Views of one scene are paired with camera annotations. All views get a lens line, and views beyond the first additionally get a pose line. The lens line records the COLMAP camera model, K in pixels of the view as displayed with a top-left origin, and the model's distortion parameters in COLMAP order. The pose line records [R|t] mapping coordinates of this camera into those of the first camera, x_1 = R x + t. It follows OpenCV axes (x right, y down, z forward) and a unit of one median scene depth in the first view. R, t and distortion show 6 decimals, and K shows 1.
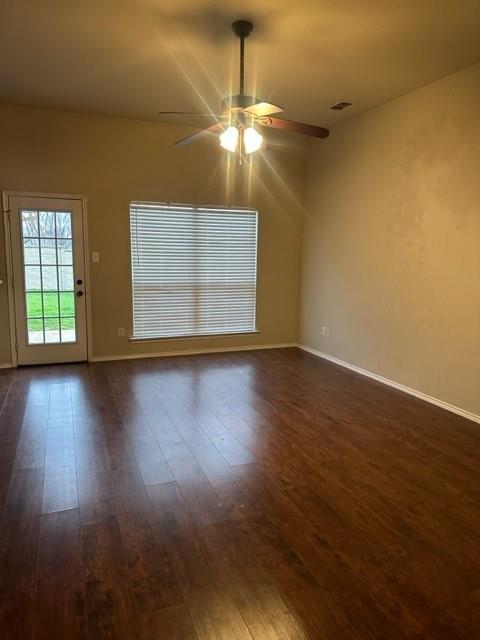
lens RADIAL K [[450.6, 0, 244.6], [0, 450.6, 318.6], [0, 0, 1]] dist [0.096473, -0.131831]
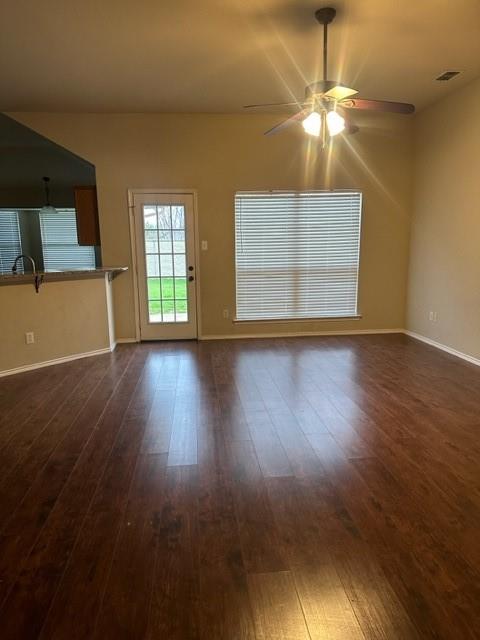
lens RADIAL K [[453.2, 0, 240.2], [0, 453.2, 318.7], [0, 0, 1]] dist [0.114392, -0.155387]
pose [[0.960879, 0.015971, -0.276508, 0.083132], [-0.009540, 0.999652, 0.024589, 0.019669], [0.276804, -0.020989, 0.960697, -0.051669]]
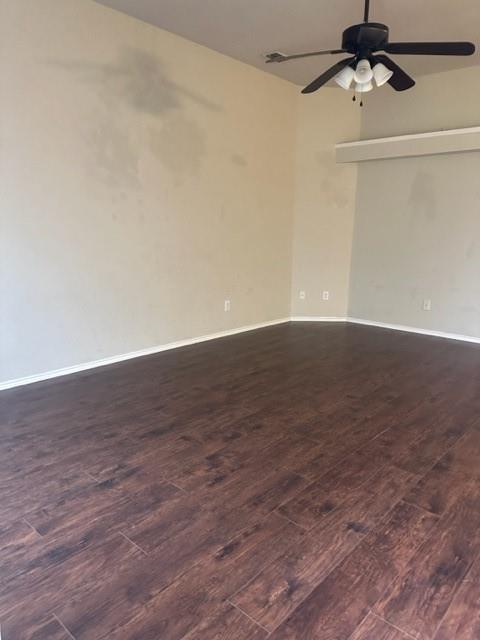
lens RADIAL K [[448.9, 0, 240.0], [0, 448.9, 320.0], [0, 0, 1]] dist [0.129906, -0.207858]
pose [[-0.436686, -0.206888, 0.875501, -0.610686], [0.111039, 0.953359, 0.280671, -0.170513], [-0.892735, 0.219780, -0.393346, 1.295513]]
